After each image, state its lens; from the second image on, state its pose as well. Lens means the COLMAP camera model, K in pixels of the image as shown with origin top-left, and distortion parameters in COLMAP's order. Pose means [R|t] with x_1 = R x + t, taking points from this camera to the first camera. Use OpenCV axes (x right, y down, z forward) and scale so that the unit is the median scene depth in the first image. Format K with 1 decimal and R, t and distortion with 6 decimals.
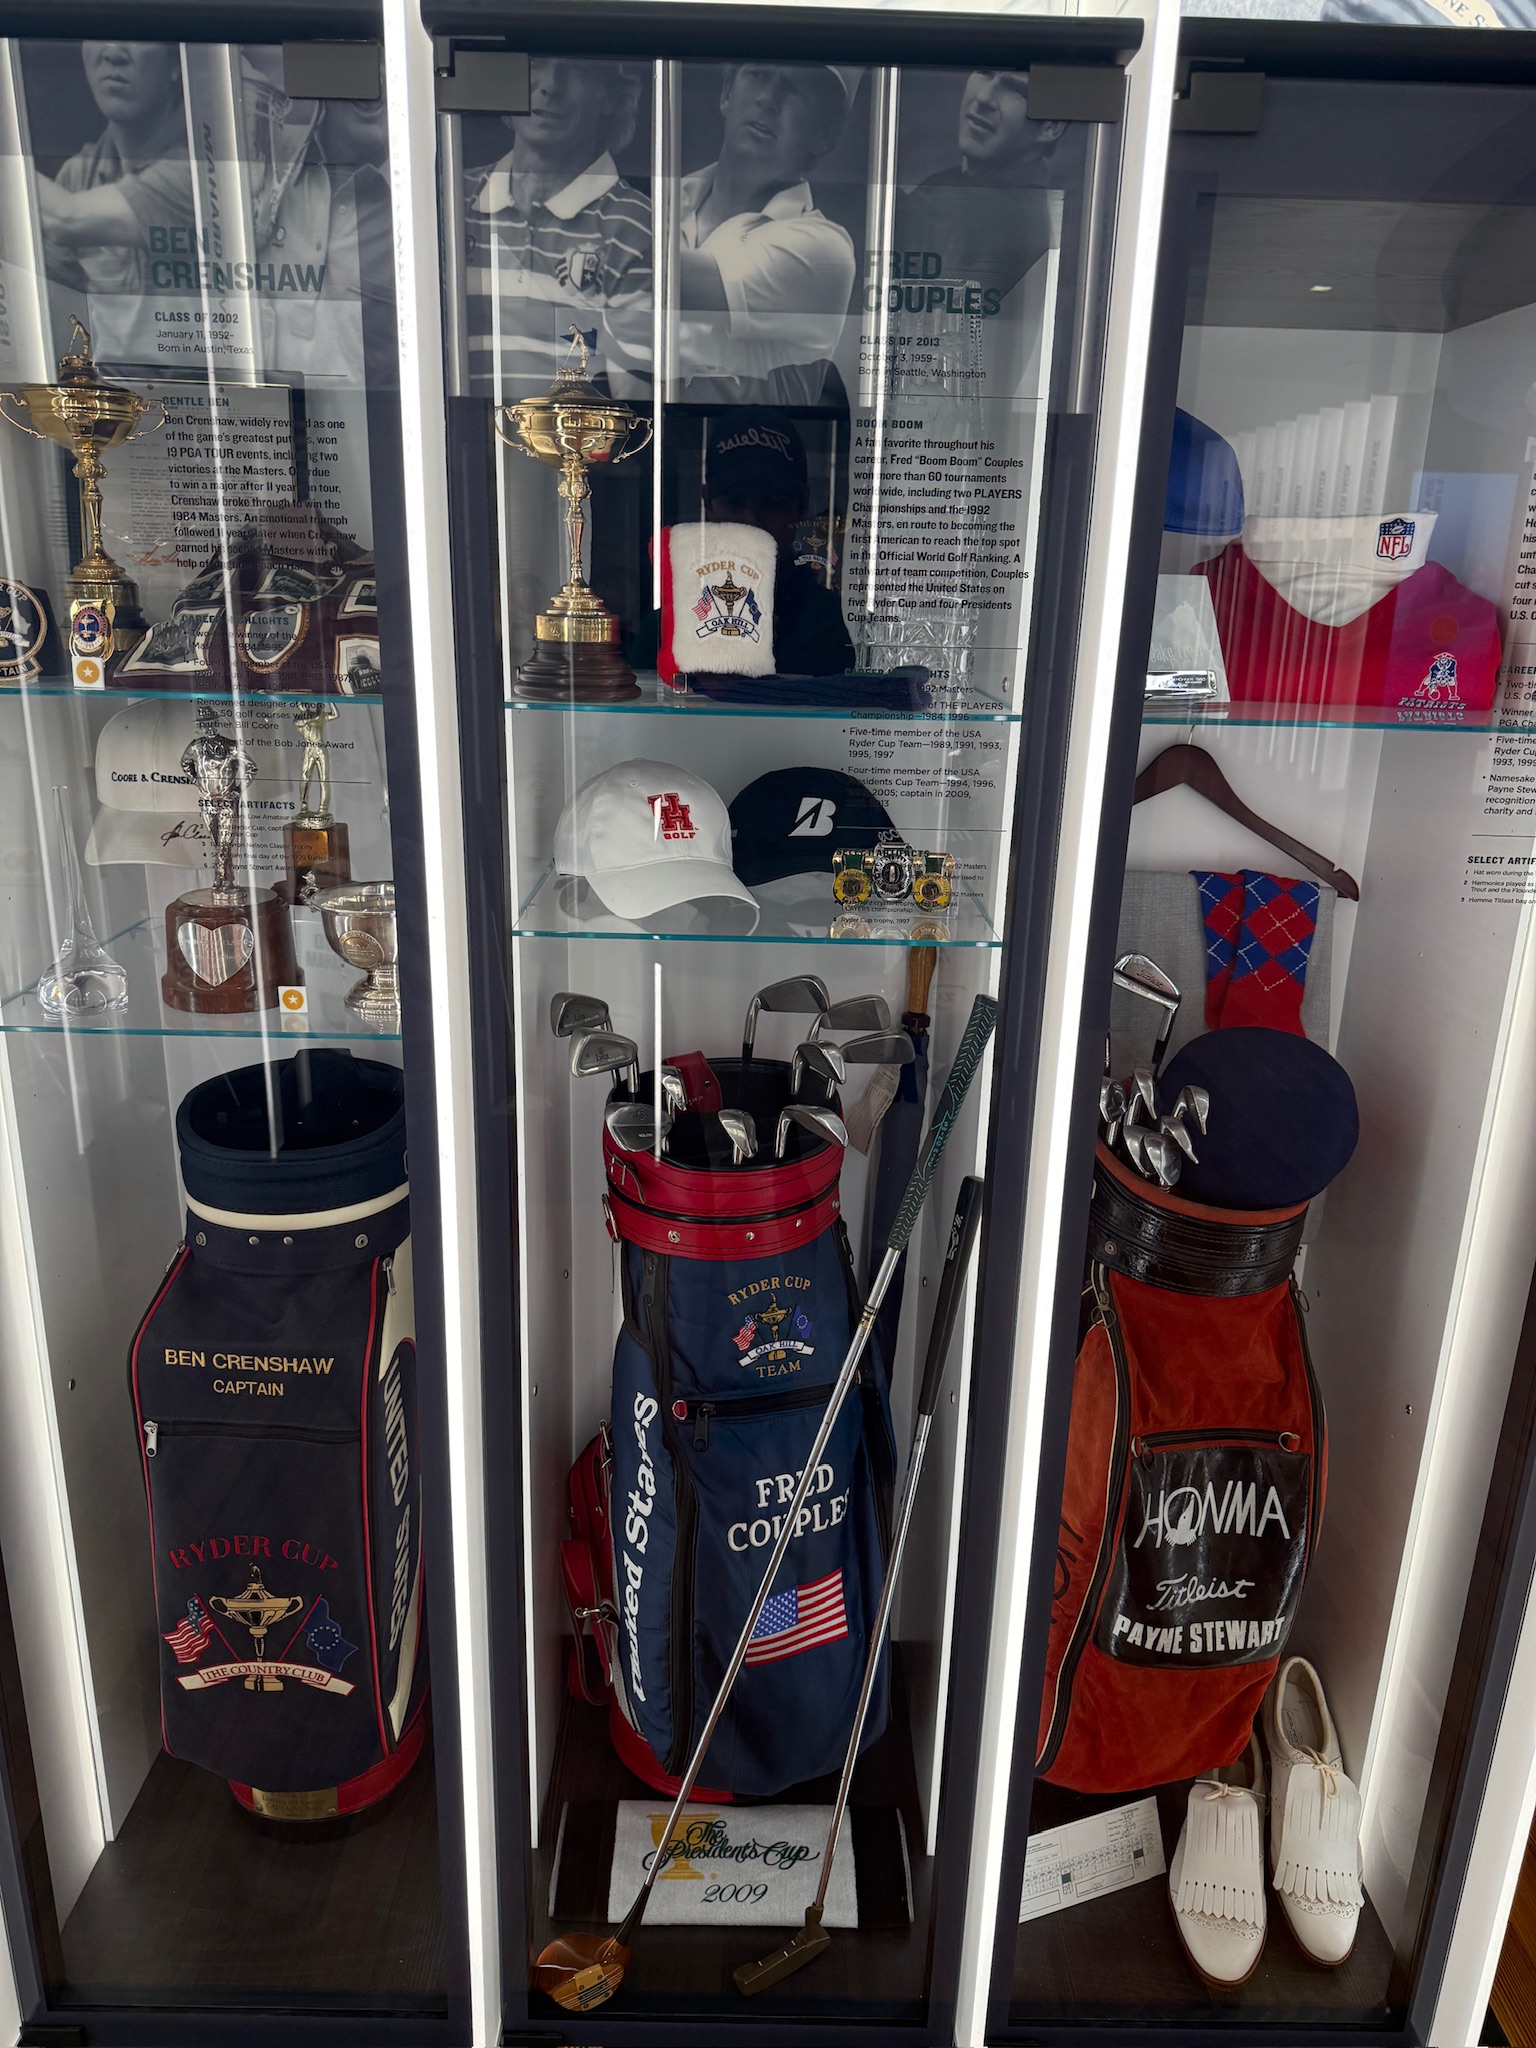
lens RADIAL K [[1429.5, 0, 767.1], [0, 1429.5, 1145.5], [0, 0, 1]] dist [0.058263, -0.111514]
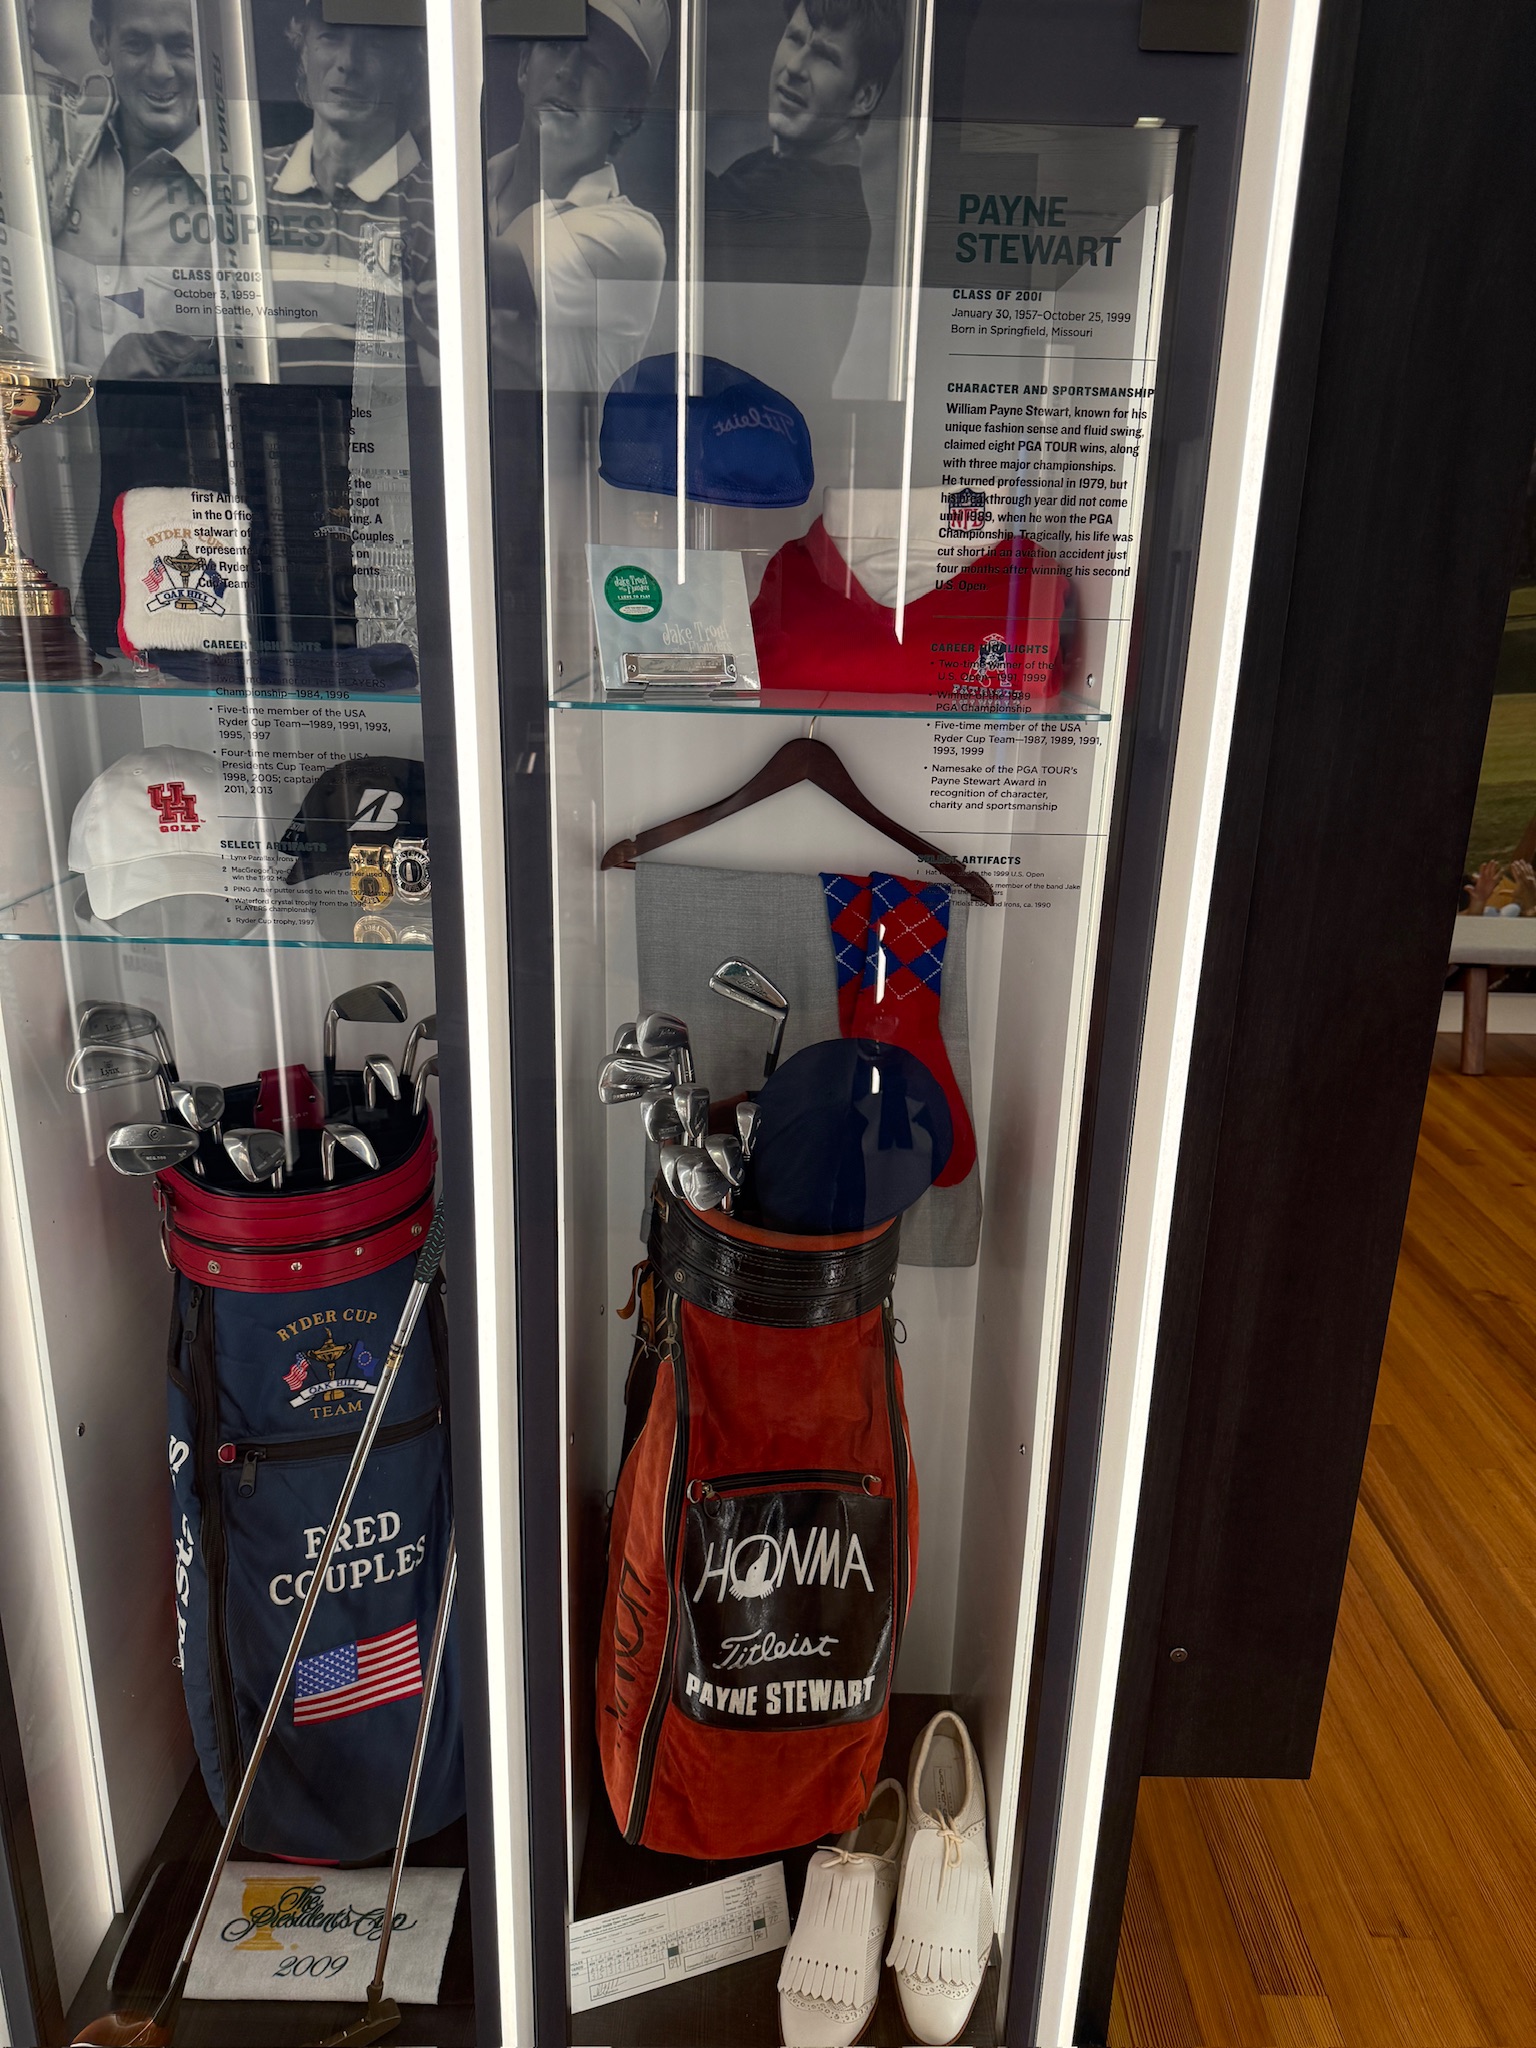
lens RADIAL K [[1431.4, 0, 769.2], [0, 1431.4, 1145.5], [0, 0, 1]] dist [0.045591, -0.083477]
pose [[0.999986, 0.004070, 0.003471, 0.283909], [-0.004060, 0.999987, -0.003137, -0.010748], [-0.003484, 0.003123, 0.999989, 0.070890]]
